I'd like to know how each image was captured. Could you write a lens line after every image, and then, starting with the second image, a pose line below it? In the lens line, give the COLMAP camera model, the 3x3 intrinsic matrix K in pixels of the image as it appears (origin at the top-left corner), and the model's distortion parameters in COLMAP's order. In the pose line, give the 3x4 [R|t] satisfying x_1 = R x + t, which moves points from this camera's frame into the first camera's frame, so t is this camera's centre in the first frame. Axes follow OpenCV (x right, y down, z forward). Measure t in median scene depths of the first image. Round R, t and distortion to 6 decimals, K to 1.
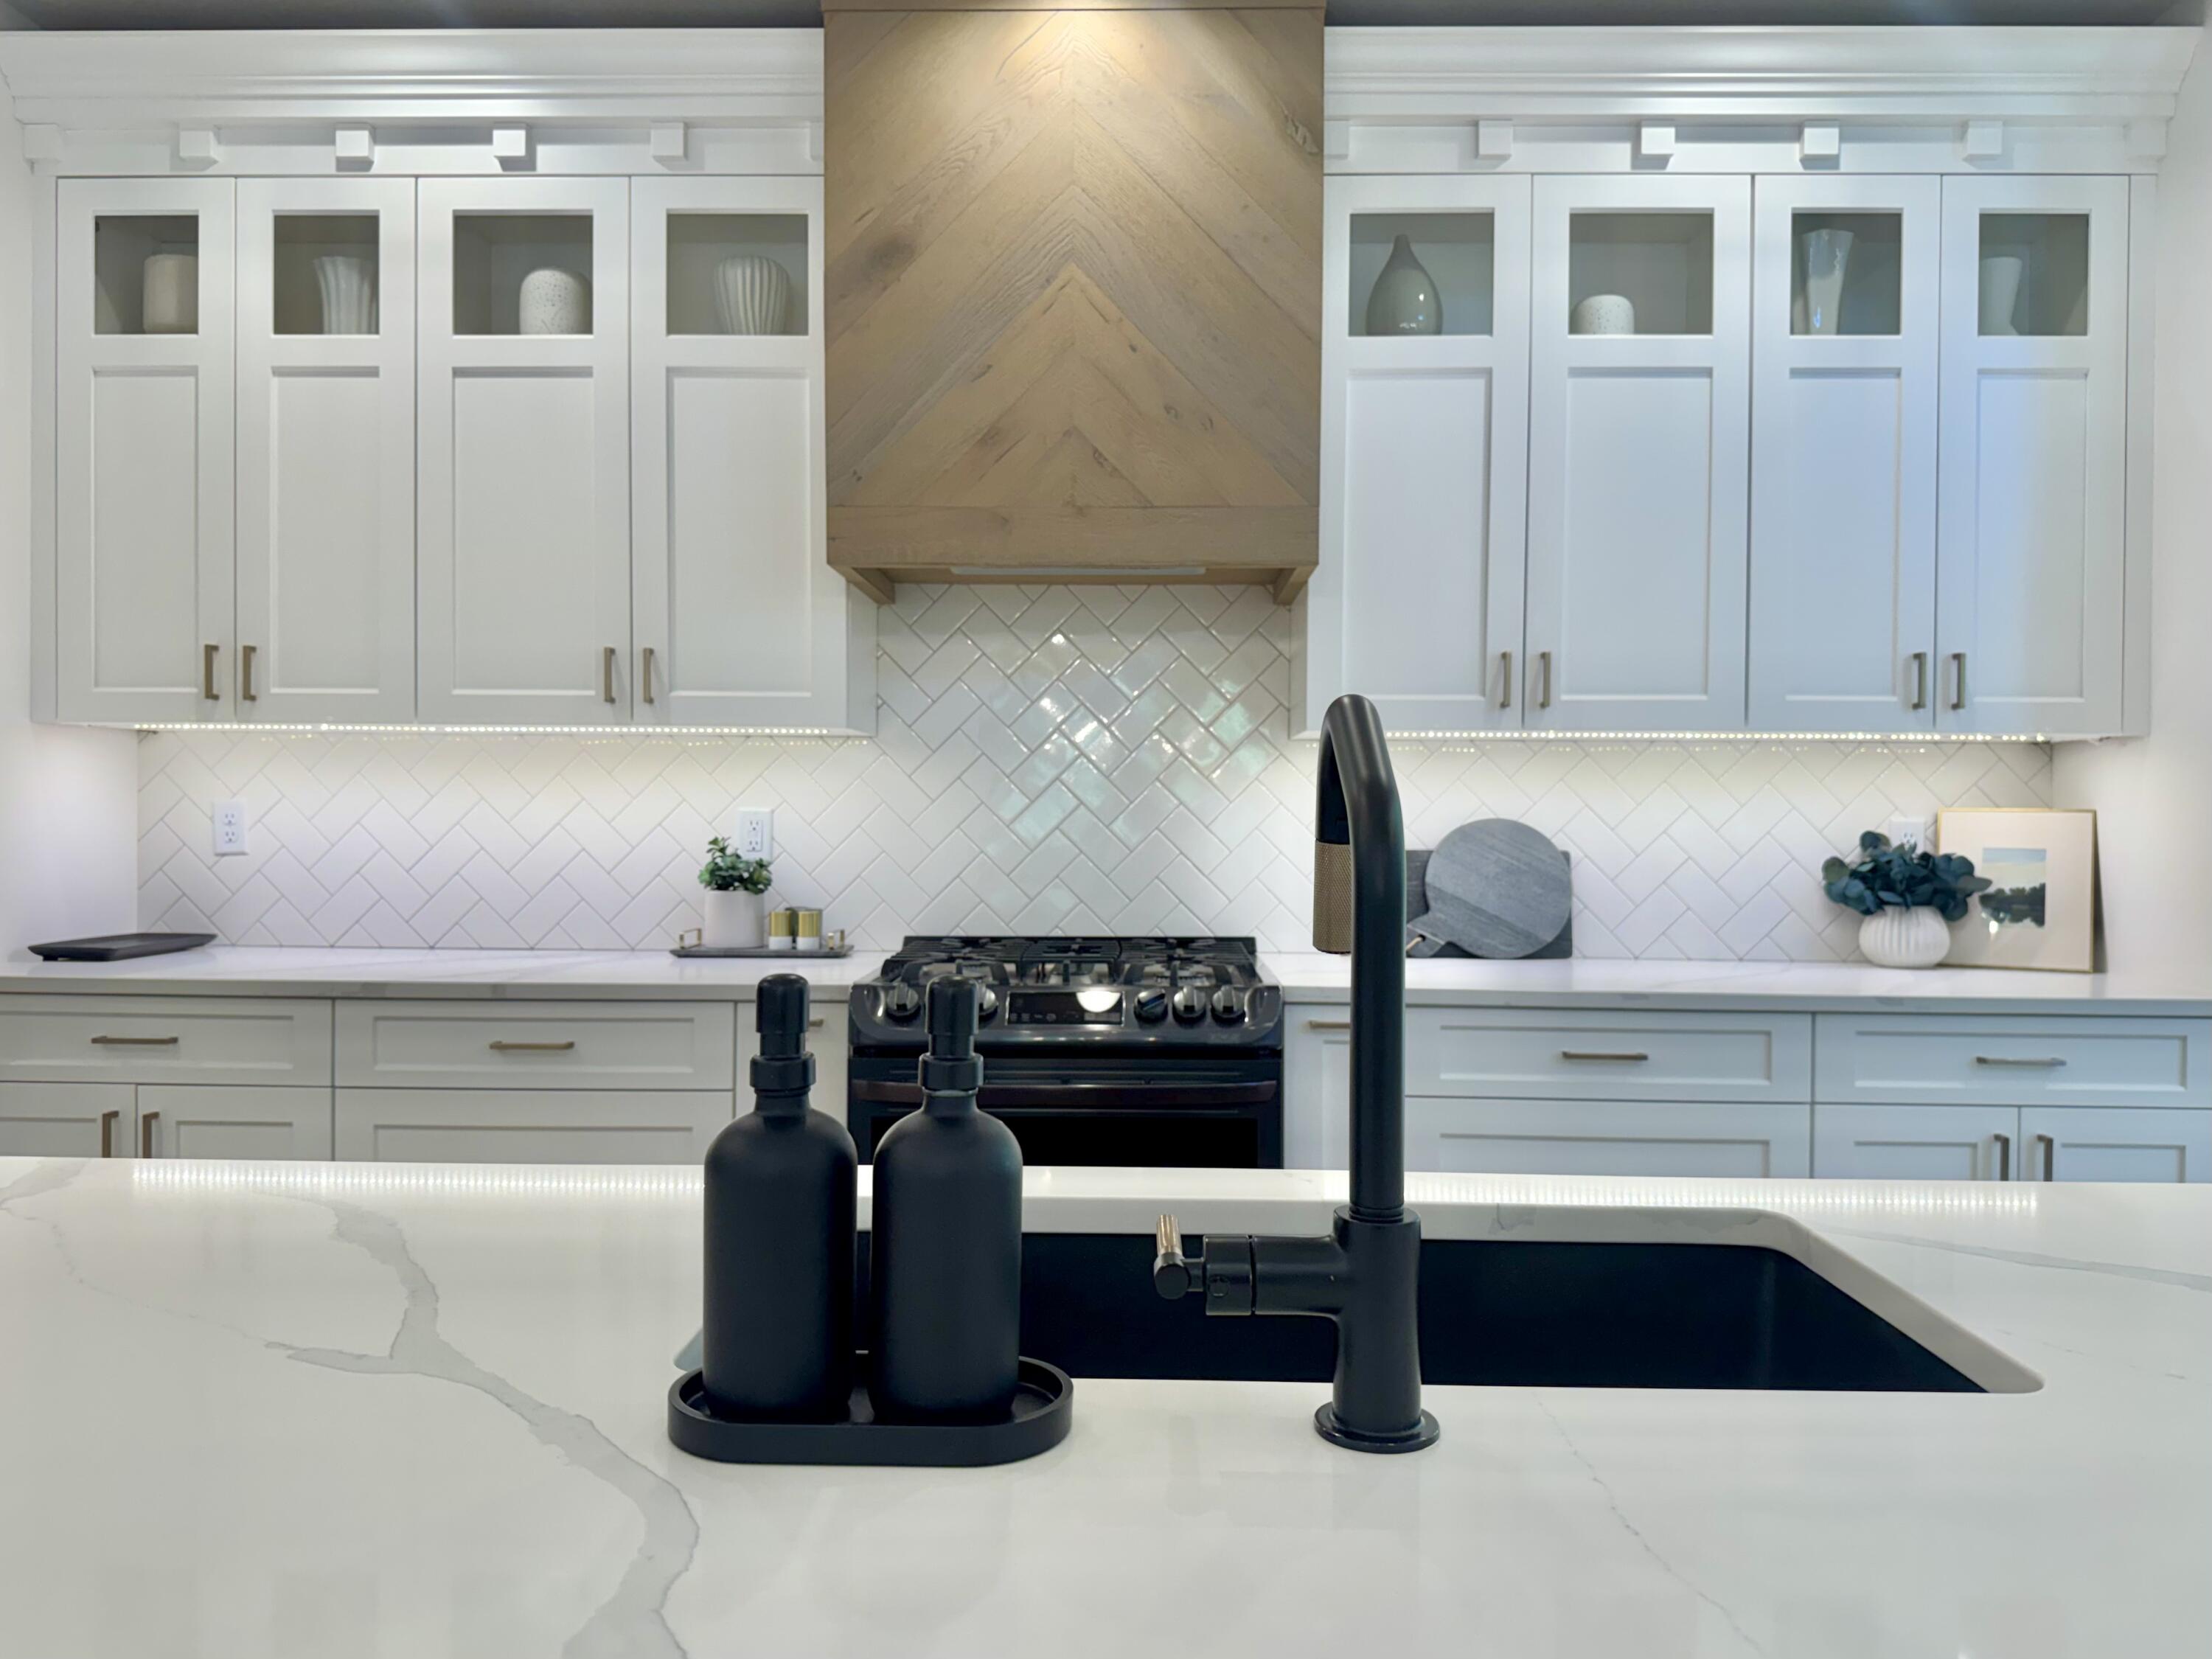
lens RADIAL K [[1581.0, 0, 1108.0], [0, 1581.0, 836.9], [0, 0, 1]] dist [0.077148, -0.159069]
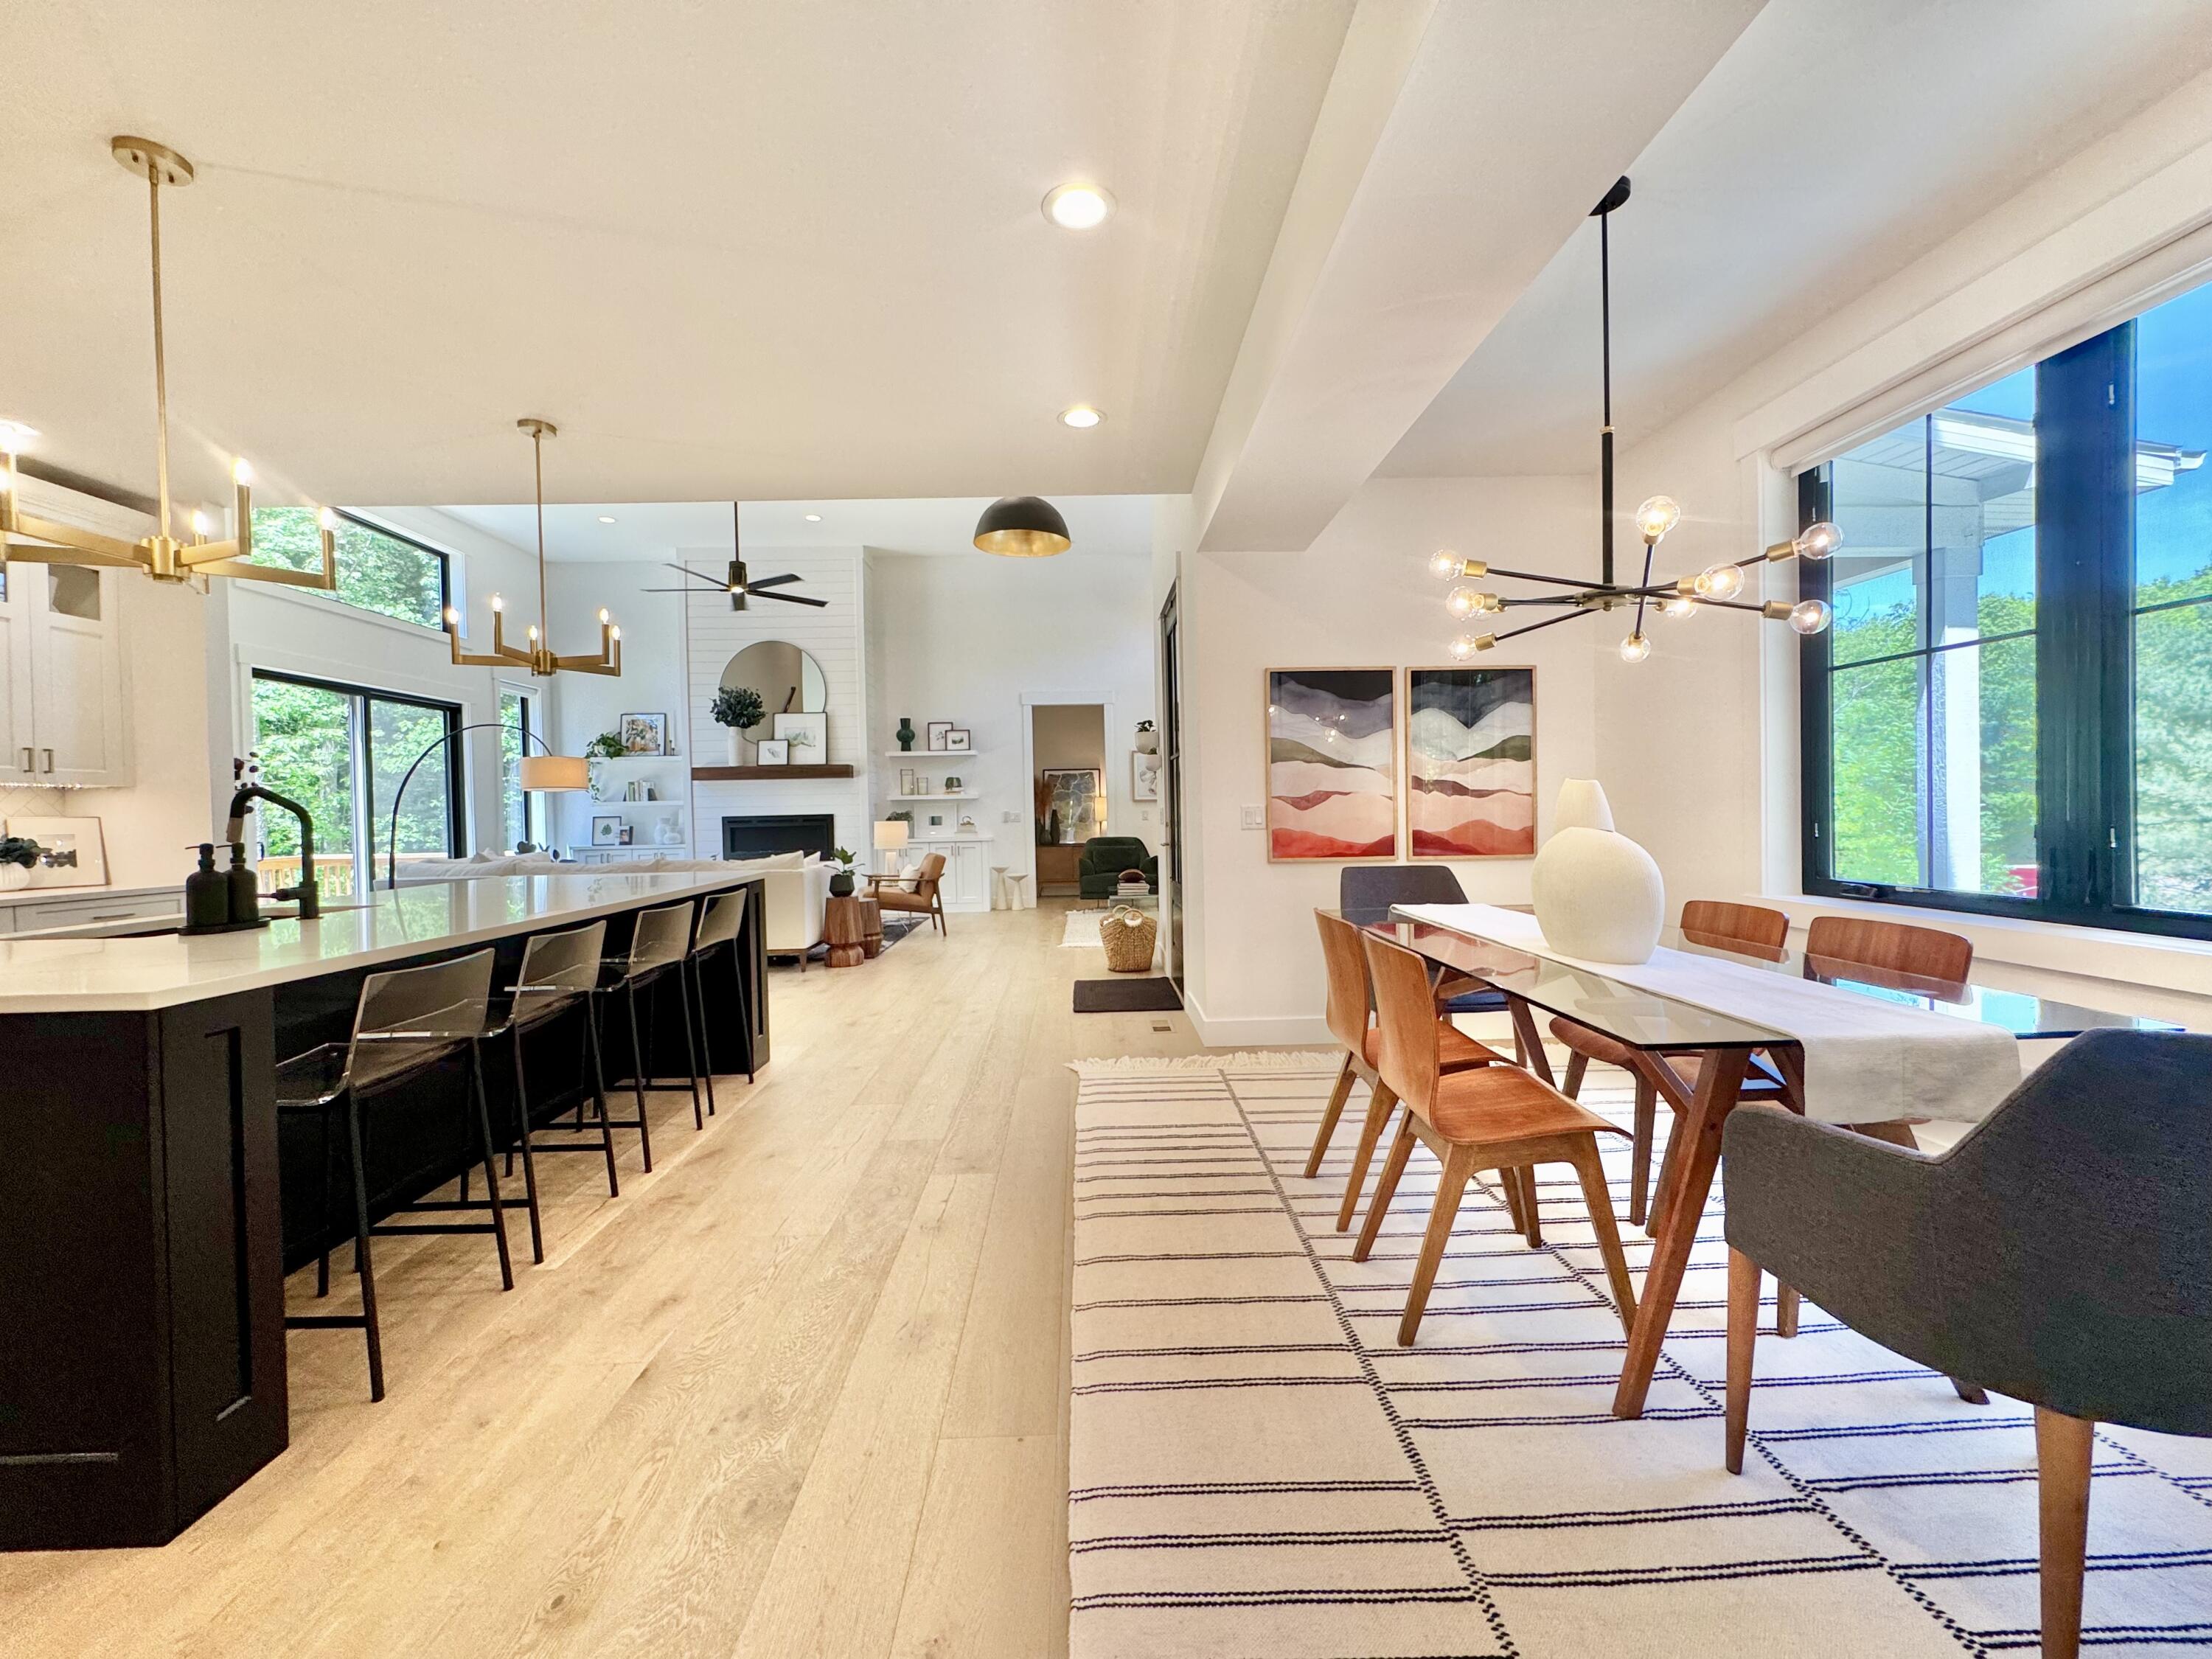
lens RADIAL K [[886.4, 0, 1100.3], [0, 886.4, 826.8], [0, 0, 1]] dist [-0.001281, -0.000057]
pose [[-0.051887, -0.021597, 0.998419, -0.781486], [0.030848, 0.999254, 0.023219, 0.013093], [-0.998176, 0.032004, -0.051182, -0.431151]]
